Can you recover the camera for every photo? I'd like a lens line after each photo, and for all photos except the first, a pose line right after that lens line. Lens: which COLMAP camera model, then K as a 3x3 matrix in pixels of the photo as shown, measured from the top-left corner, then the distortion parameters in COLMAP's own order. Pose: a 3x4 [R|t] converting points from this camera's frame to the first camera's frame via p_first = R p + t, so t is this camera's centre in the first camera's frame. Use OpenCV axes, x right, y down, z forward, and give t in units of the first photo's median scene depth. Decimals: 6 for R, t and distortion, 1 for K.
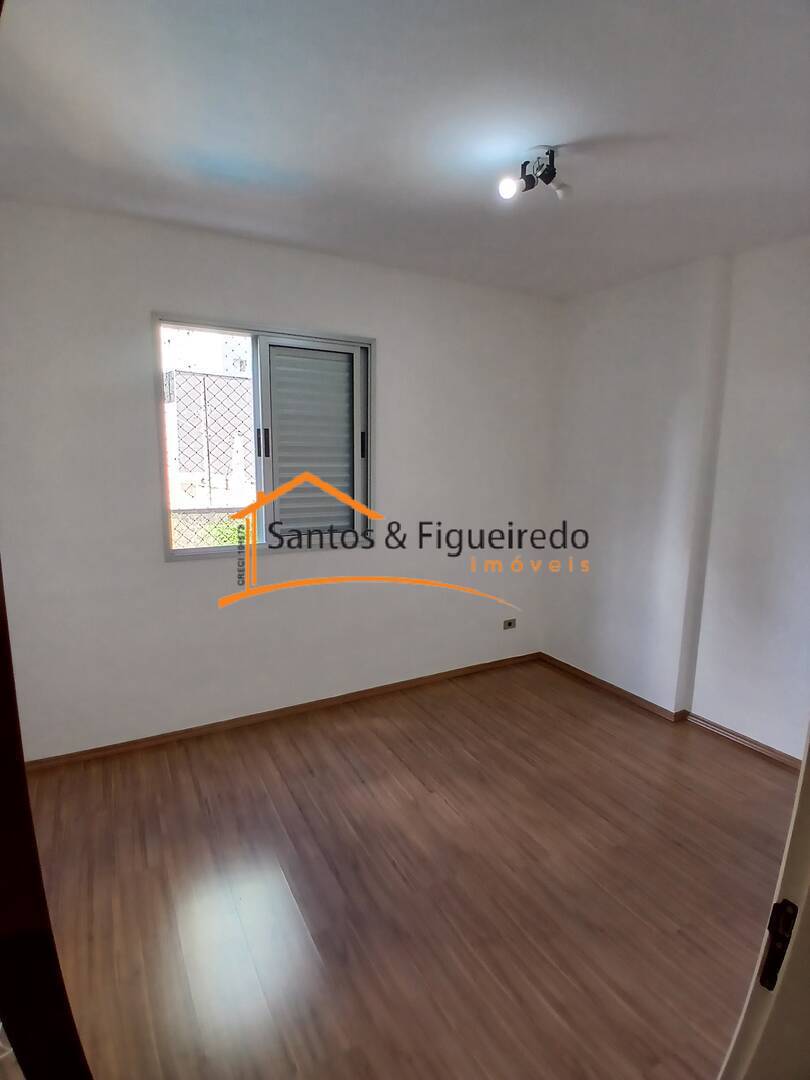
lens RADIAL K [[539.8, 0, 405.0], [0, 539.8, 540.0], [0, 0, 1]] dist [0.001601, -0.046672]
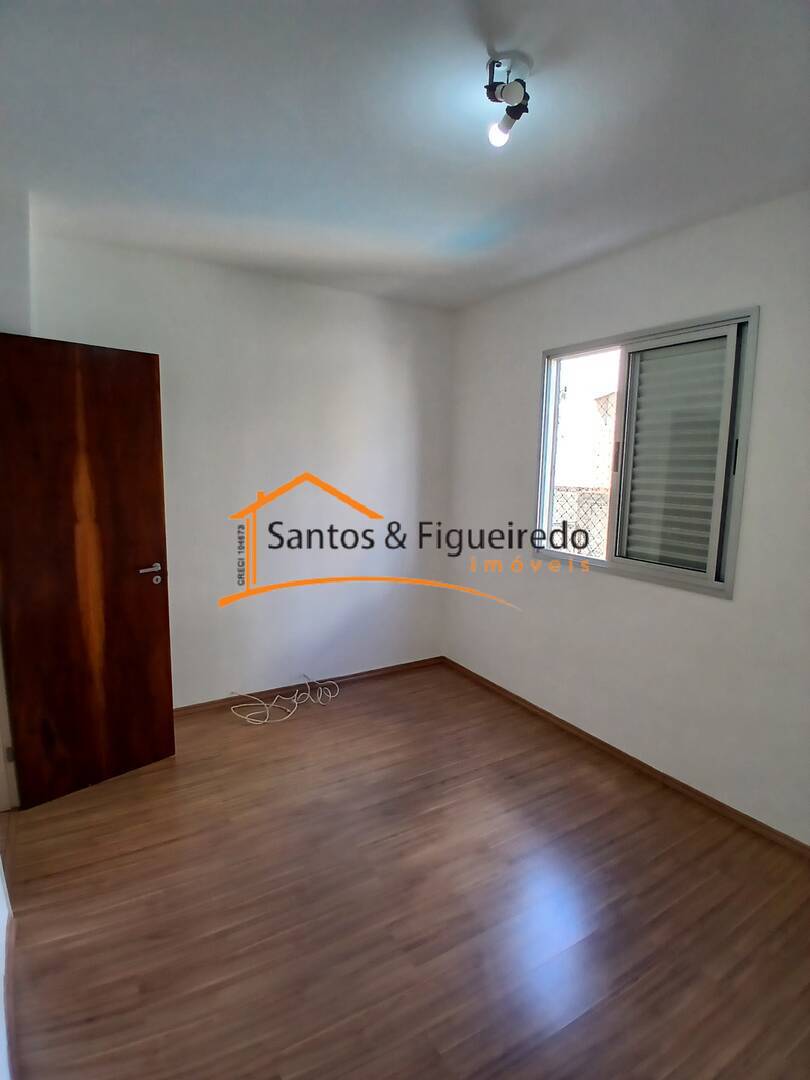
lens RADIAL K [[539.8, 0, 405.0], [0, 539.8, 540.0], [0, 0, 1]] dist [0.001601, -0.046672]
pose [[0.042894, 0.127071, -0.990966, 0.881955], [-0.176101, 0.977310, 0.117698, -0.104070], [0.983437, 0.169462, 0.064298, 0.758953]]
